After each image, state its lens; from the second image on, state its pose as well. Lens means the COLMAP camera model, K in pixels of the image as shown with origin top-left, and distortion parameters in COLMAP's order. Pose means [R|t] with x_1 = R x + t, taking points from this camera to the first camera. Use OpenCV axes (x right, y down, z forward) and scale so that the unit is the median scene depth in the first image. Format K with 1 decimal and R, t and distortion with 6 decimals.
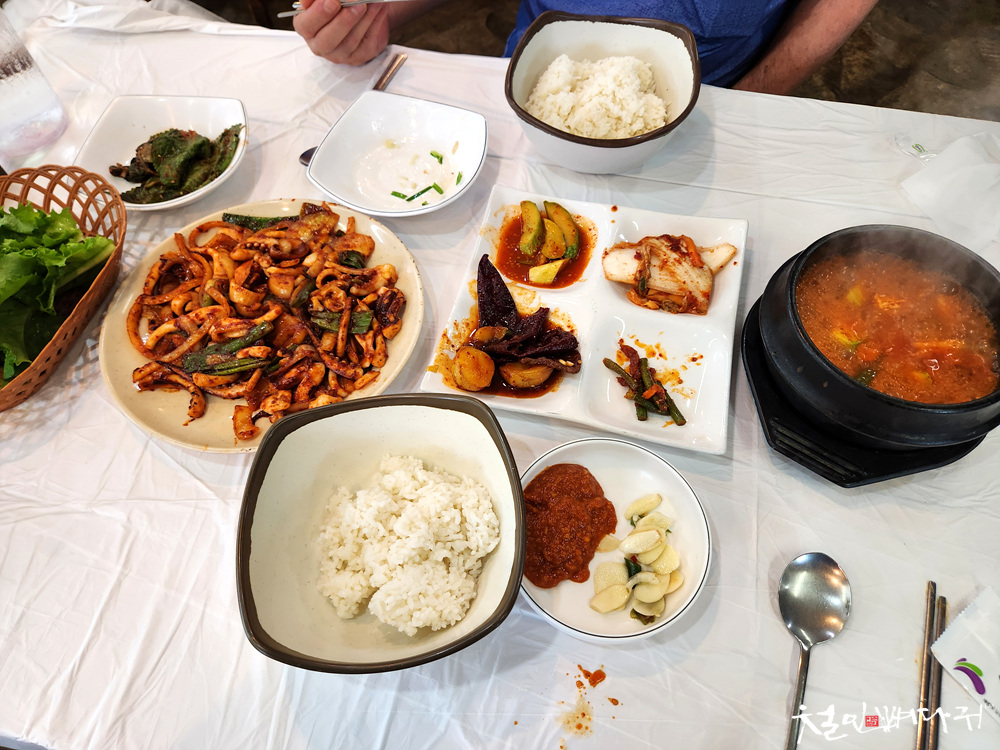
lens RADIAL K [[674.4, 0, 503.7], [0, 674.4, 367.2], [0, 0, 1]] dist [0.000538, -0.004142]
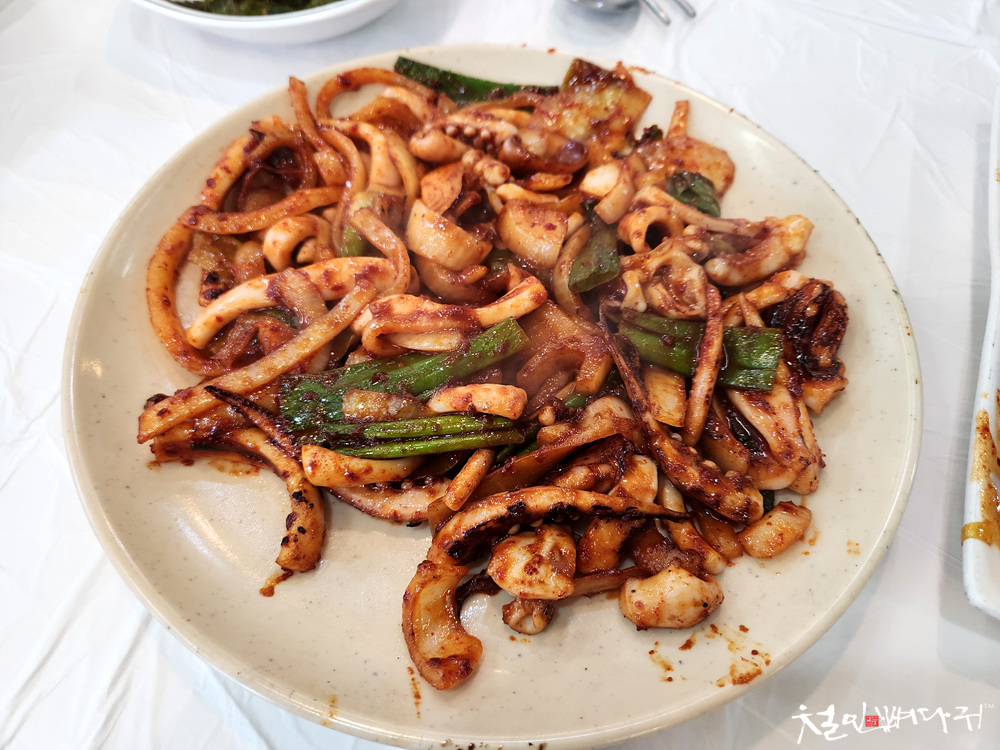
lens RADIAL K [[674.4, 0, 494.4], [0, 674.4, 381.5], [0, 0, 1]] dist [0.000538, -0.004142]
pose [[0.986312, 0.153231, -0.060900, -0.325137], [-0.151434, 0.987912, 0.033124, -0.044330], [0.065240, -0.023449, 0.997594, 0.616450]]
